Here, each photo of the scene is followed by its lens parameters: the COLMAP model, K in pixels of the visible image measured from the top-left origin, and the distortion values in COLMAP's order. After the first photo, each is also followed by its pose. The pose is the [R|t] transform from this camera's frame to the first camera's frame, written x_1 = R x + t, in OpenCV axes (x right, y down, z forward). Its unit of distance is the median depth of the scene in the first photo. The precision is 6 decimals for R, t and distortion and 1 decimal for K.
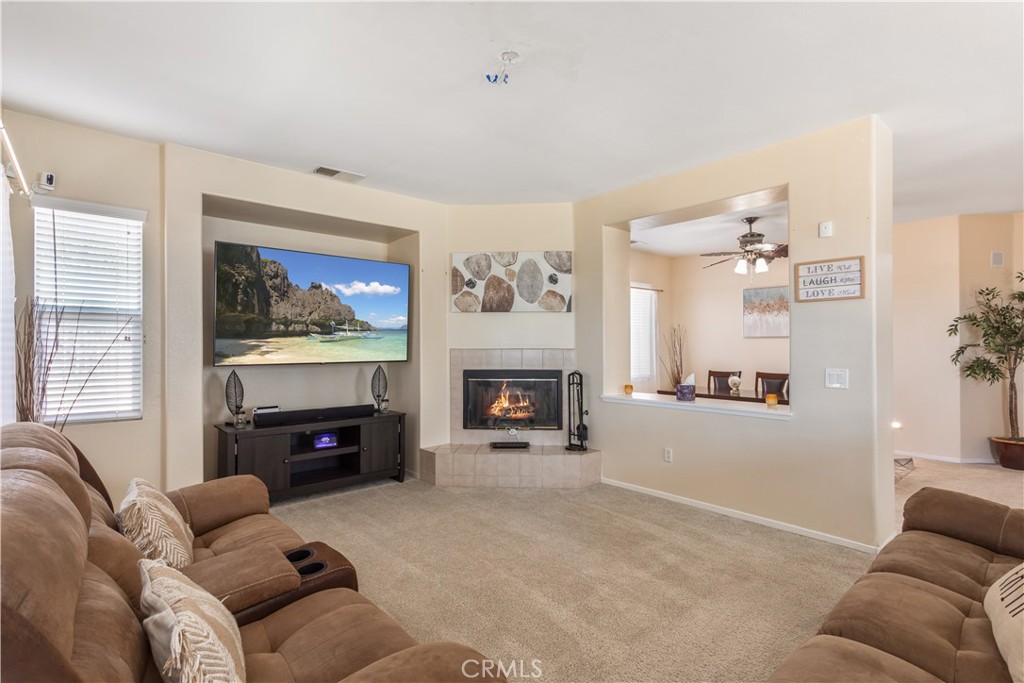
lens RADIAL K [[488.5, 0, 520.4], [0, 488.5, 346.6], [0, 0, 1]] dist [0.000725, 0.002750]
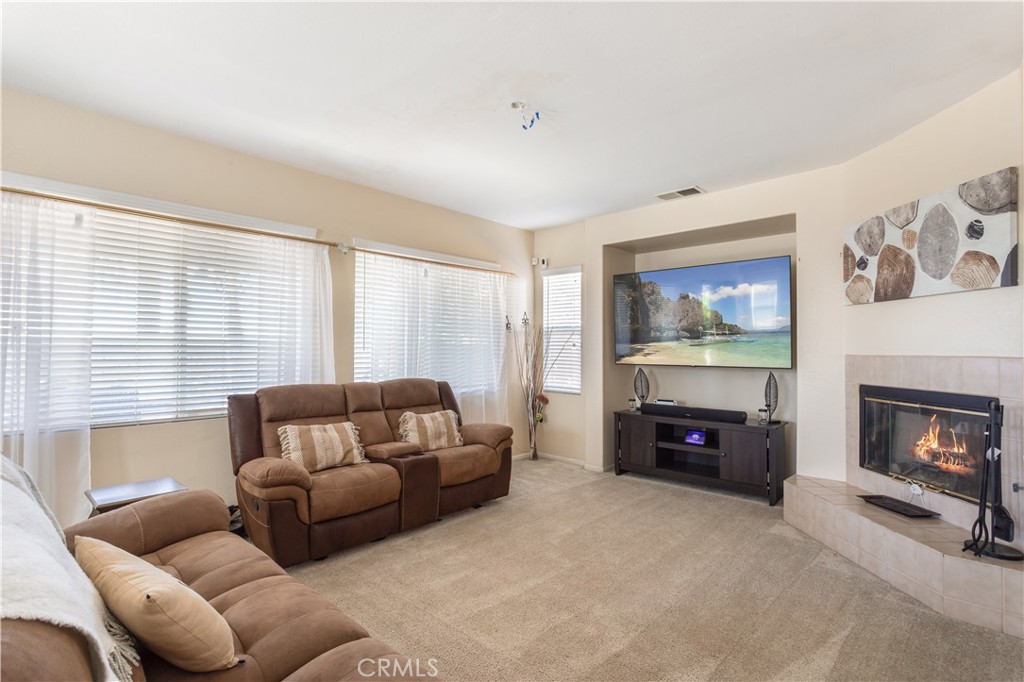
lens RADIAL K [[488.5, 0, 508.9], [0, 488.5, 338.6], [0, 0, 1]] dist [0.000725, 0.002750]
pose [[0.102662, -0.020660, -0.994502, 0.579359], [-0.006447, 0.999749, -0.021435, -0.000267], [0.994695, 0.008612, 0.102503, 0.433037]]
